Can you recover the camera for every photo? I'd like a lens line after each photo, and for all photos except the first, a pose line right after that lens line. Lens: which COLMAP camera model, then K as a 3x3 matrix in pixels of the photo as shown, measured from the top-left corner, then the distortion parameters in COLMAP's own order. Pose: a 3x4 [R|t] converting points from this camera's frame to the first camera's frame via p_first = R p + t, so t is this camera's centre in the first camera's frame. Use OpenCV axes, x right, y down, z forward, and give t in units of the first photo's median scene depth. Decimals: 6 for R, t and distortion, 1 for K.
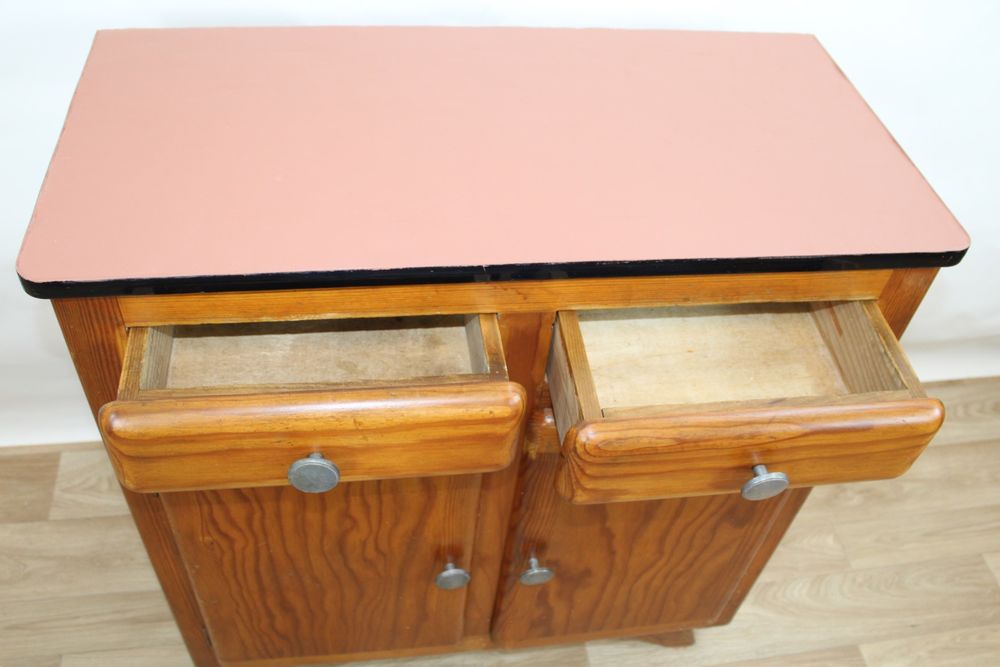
lens RADIAL K [[912.4, 0, 500.0], [0, 912.4, 333.5], [0, 0, 1]] dist [-0.183594, 0.125373]
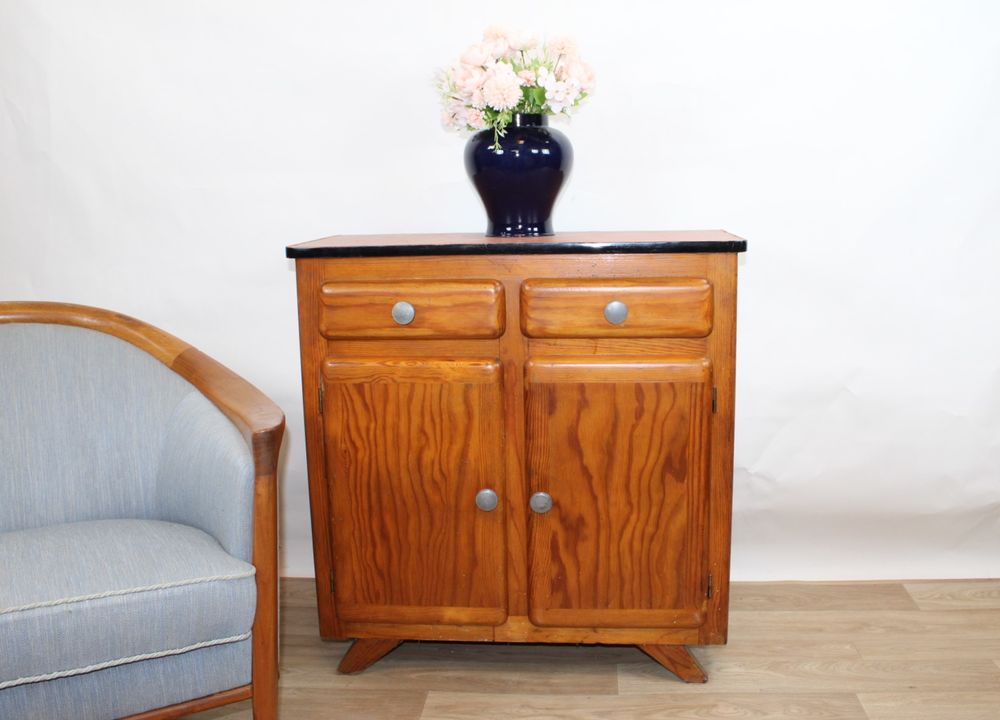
lens RADIAL K [[1005.5, 0, 500.0], [0, 1005.5, 360.0], [0, 0, 1]] dist [-0.170057, 0.006927]
pose [[0.965696, -0.064691, -0.251487, 0.439701], [-0.094829, 0.813730, -0.573455, 1.112328], [0.241740, 0.577632, 0.779682, -0.513448]]
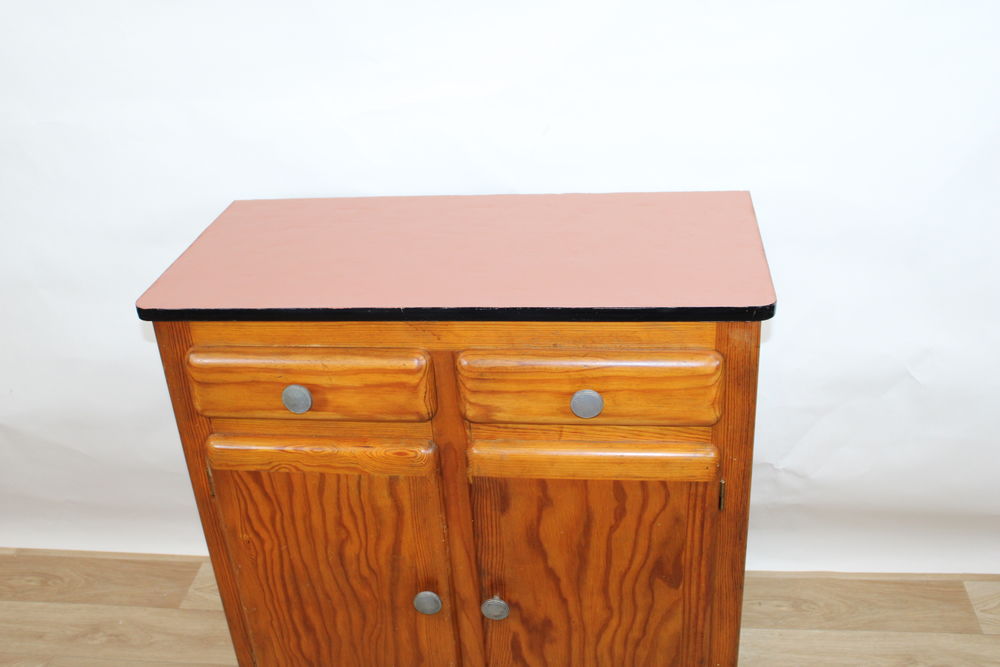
lens RADIAL K [[1029.4, 0, 481.3], [0, 1029.4, 336.7], [0, 0, 1]] dist [-0.098150, 0.025752]
pose [[0.947878, -0.008027, -0.318531, 0.488117], [-0.093267, 0.948907, -0.301457, 0.355496], [0.304677, 0.315453, 0.898700, -0.377267]]
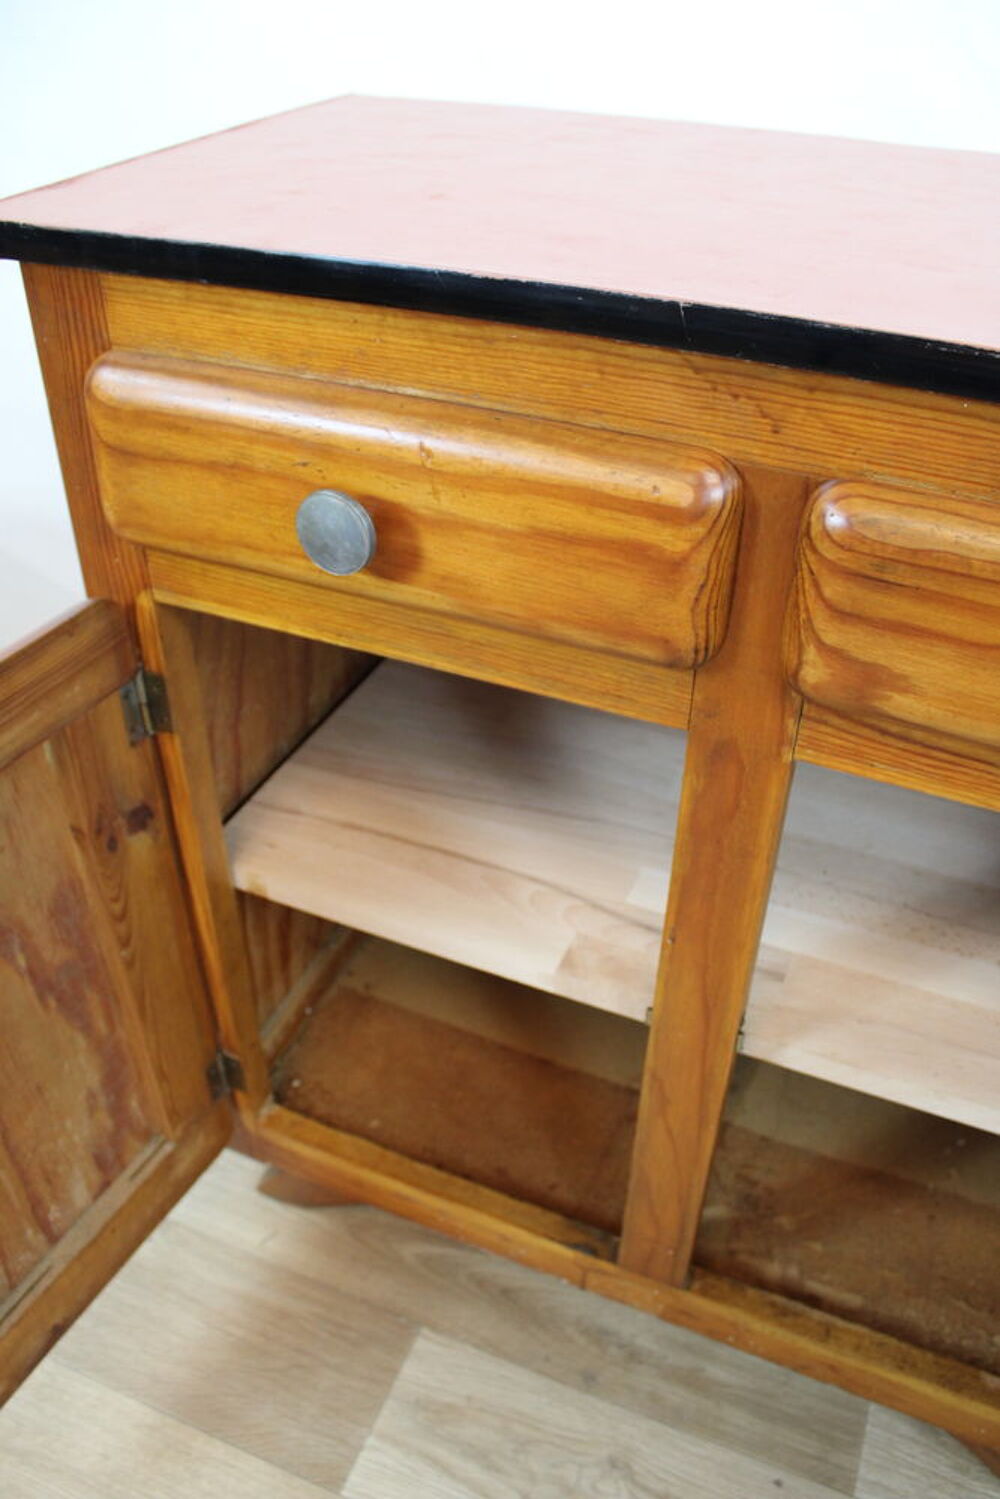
lens RADIAL K [[1231.5, 0, 504.5], [0, 1231.5, 773.6], [0, 0, 1]] dist [-0.152804, 0.133826]
pose [[0.850399, 0.258157, -0.458450, 0.189790], [-0.329811, 0.940462, -0.082198, 0.178366], [0.409935, 0.221103, 0.884911, 0.328601]]
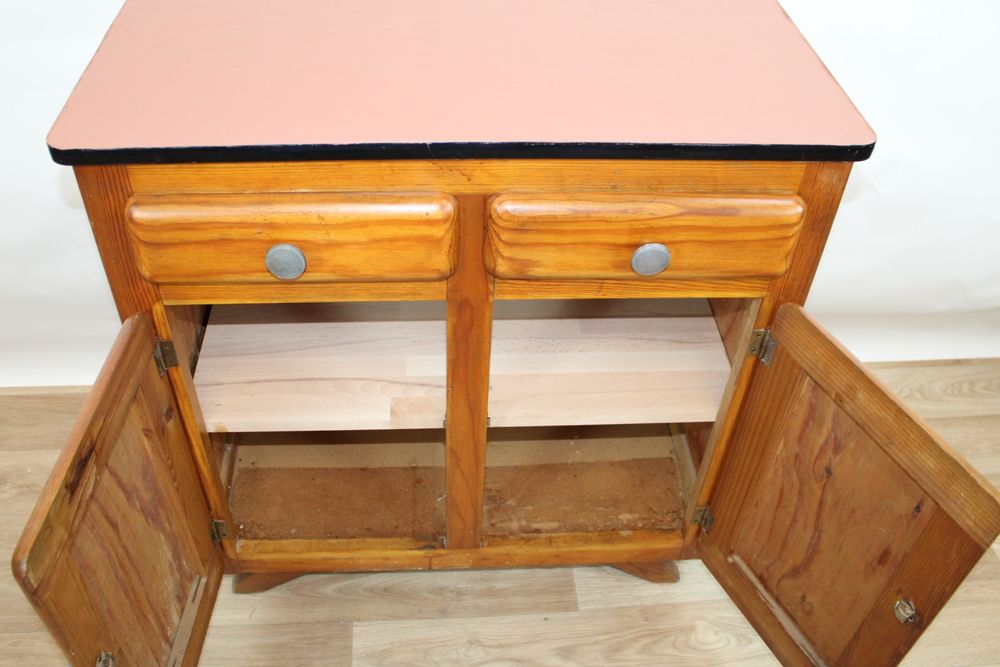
lens RADIAL K [[910.6, 0, 496.9], [0, 910.6, 357.1], [0, 0, 1]] dist [-0.137993, 0.014667]
pose [[0.996024, 0.020177, -0.086769, 0.131016], [-0.022612, 0.999375, -0.027178, 0.170202], [0.086167, 0.029032, 0.995858, -0.111794]]
